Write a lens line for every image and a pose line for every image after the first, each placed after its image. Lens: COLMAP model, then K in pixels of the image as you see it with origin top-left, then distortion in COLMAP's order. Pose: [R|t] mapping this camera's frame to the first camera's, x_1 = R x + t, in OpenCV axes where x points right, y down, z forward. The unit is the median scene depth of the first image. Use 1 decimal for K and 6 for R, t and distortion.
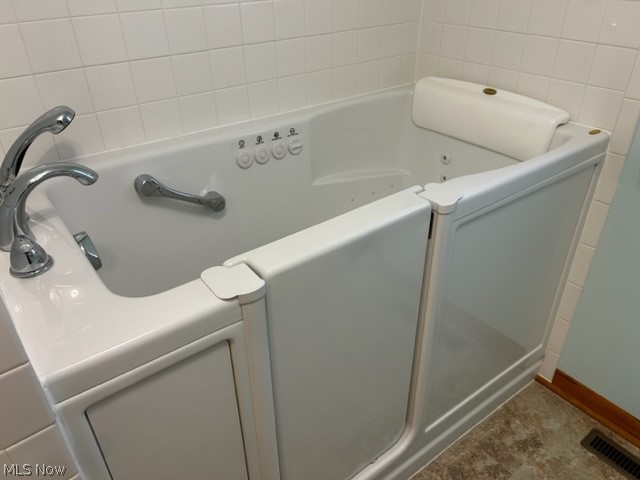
lens RADIAL K [[474.7, 0, 320.0], [0, 474.7, 240.0], [0, 0, 1]] dist [0.052749, -0.058751]
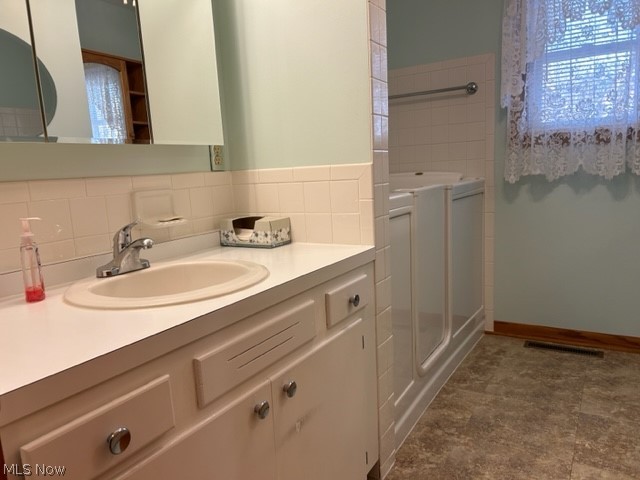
lens RADIAL K [[474.7, 0, 320.0], [0, 474.7, 240.0], [0, 0, 1]] dist [0.052749, -0.058751]
pose [[0.933078, -0.088215, 0.348687, -0.734923], [0.220410, 0.906338, -0.360515, 0.554251], [-0.284225, 0.413243, 0.865128, -0.457589]]
